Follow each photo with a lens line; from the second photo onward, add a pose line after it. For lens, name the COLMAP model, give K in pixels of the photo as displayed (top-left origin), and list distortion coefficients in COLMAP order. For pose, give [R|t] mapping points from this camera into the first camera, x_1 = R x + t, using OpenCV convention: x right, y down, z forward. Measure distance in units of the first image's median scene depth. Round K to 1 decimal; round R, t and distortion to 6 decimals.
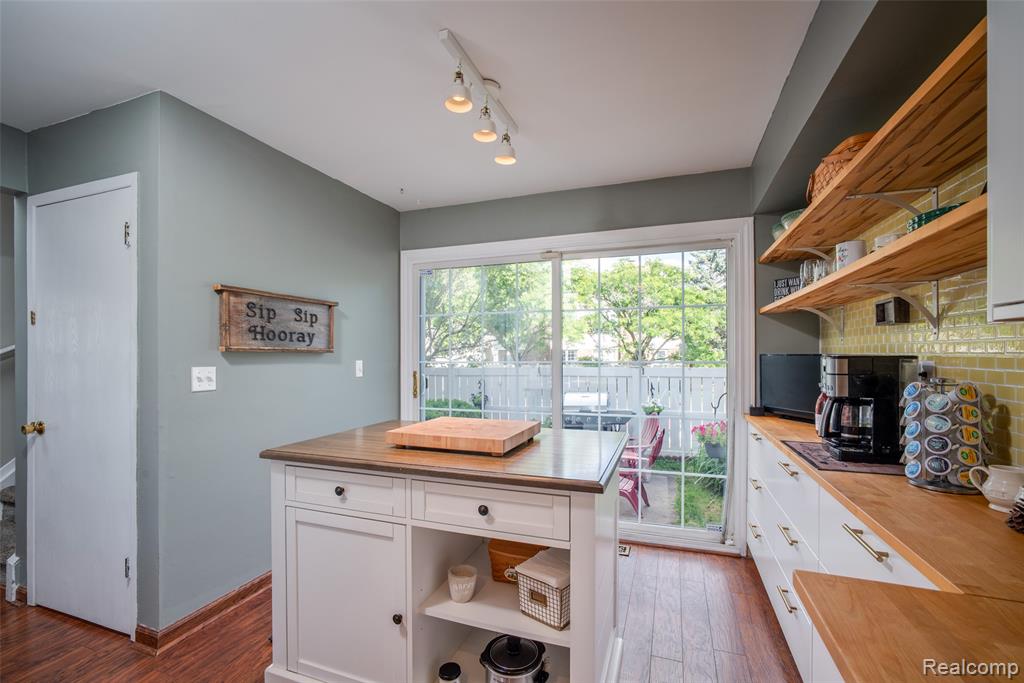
lens RADIAL K [[447.2, 0, 515.2], [0, 447.2, 361.4], [0, 0, 1]] dist [-0.030255, 0.000013]
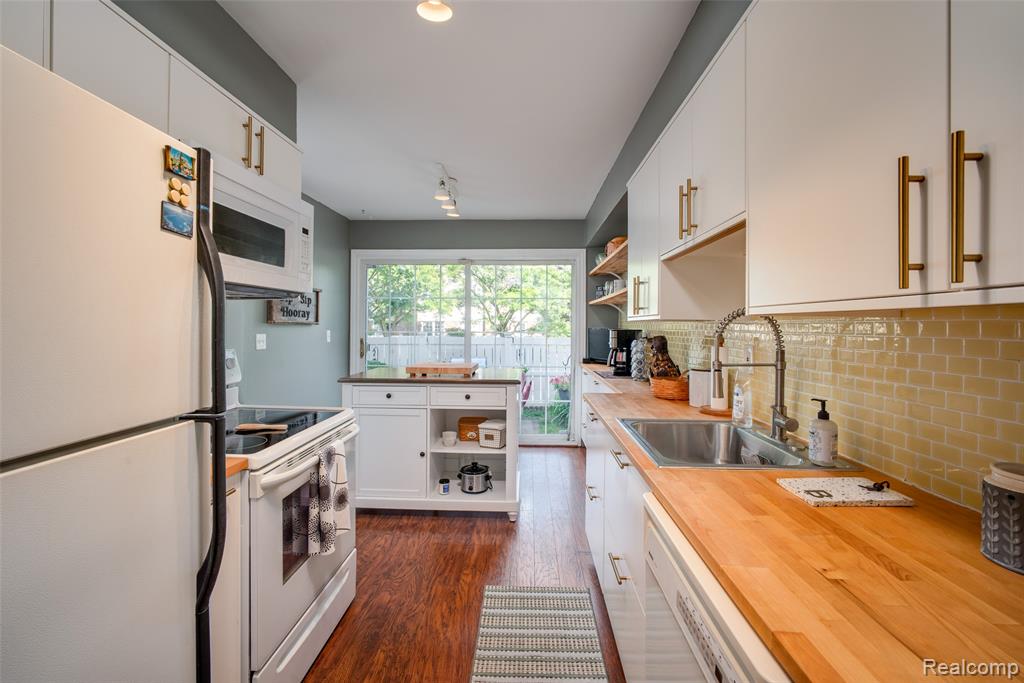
lens RADIAL K [[440.2, 0, 512.0], [0, 440.2, 341.5], [0, 0, 1]] dist [-0.002399, -0.000111]
pose [[0.956112, -0.000183, 0.293000, -0.238562], [-0.005776, 0.999794, 0.019473, 0.003581], [-0.292943, -0.020311, 0.955914, -0.558609]]
